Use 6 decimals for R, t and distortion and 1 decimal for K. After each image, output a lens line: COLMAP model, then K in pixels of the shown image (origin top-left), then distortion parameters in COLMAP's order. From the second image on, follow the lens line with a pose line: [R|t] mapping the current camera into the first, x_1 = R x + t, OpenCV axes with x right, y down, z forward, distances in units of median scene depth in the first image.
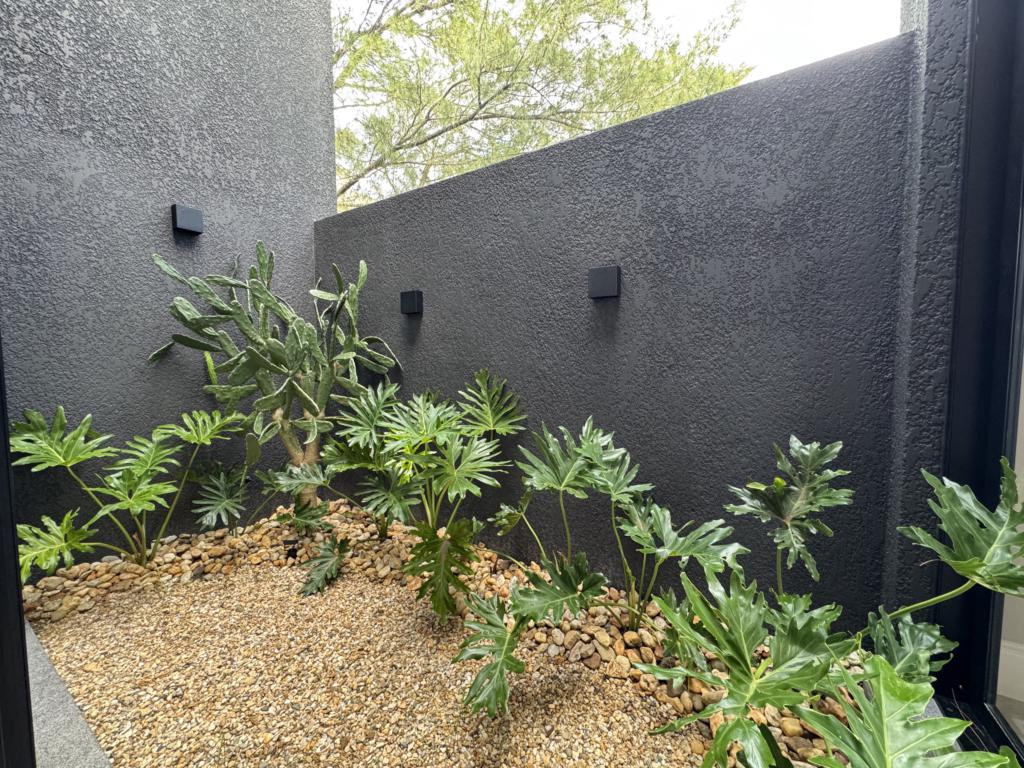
lens RADIAL K [[409.3, 0, 513.4], [0, 409.3, 382.7], [0, 0, 1]] dist [-0.001231, -0.000242]
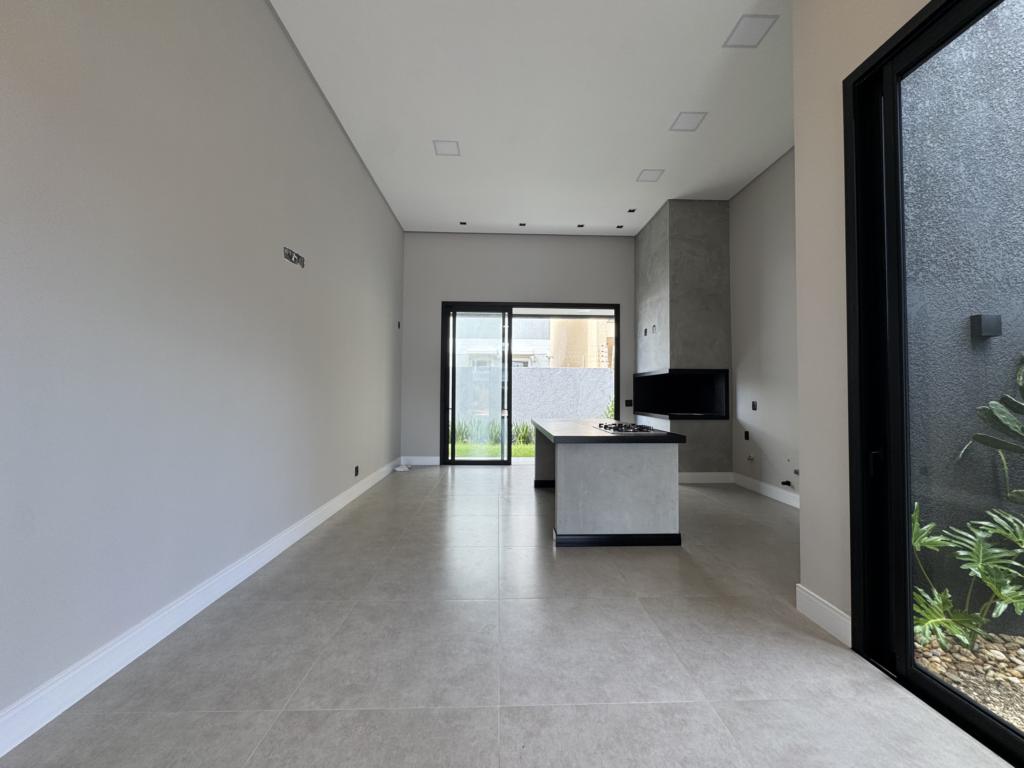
lens RADIAL K [[408.0, 0, 512.0], [0, 408.0, 384.0], [0, 0, 1]] dist [0.000801, -0.000104]
pose [[0.564744, -0.012386, -0.825173, -0.647747], [-0.058351, 0.996786, -0.054896, -0.122745], [0.823201, 0.079152, 0.562206, -0.627634]]
